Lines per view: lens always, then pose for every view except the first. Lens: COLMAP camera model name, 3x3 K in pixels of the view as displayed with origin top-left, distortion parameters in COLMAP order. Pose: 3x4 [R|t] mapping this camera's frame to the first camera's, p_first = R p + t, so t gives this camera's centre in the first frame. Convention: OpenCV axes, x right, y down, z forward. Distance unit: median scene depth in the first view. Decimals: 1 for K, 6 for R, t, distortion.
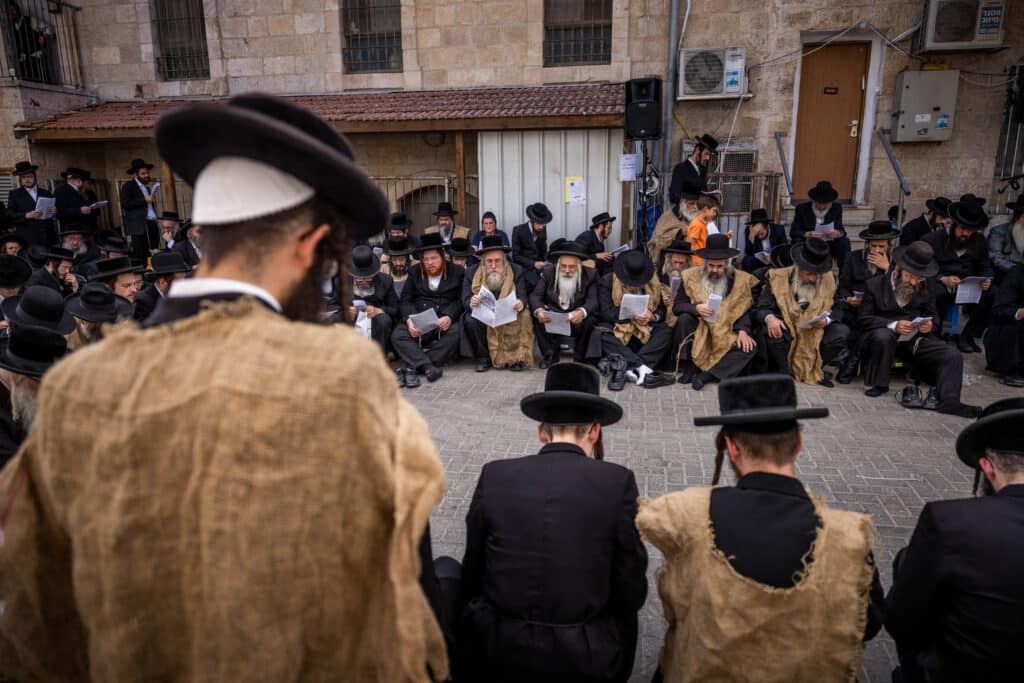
lens RADIAL K [[685.0, 0, 509.7], [0, 685.0, 346.4], [0, 0, 1]] dist [0.003013, -0.002597]
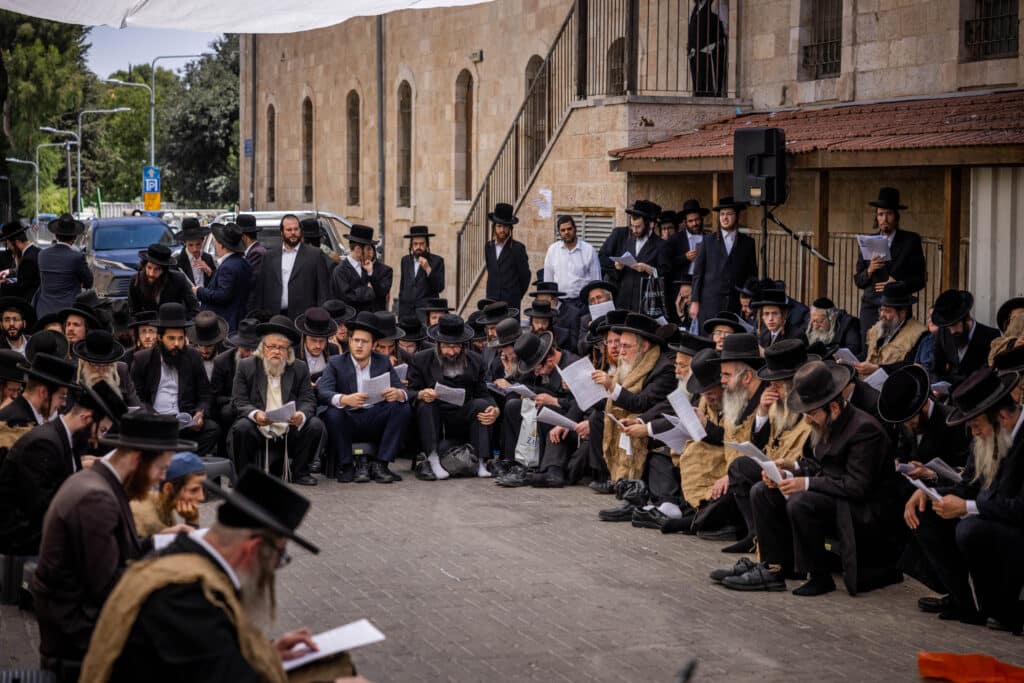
lens RADIAL K [[2062.0, 0, 512.1], [0, 2062.0, 341.3], [0, 0, 1]] dist [-0.003344, 0.000000]
pose [[0.481819, 0.075293, -0.873030, 1.286297], [-0.220324, 0.974704, -0.037534, -0.014651], [0.848120, 0.210434, 0.486220, -0.155462]]
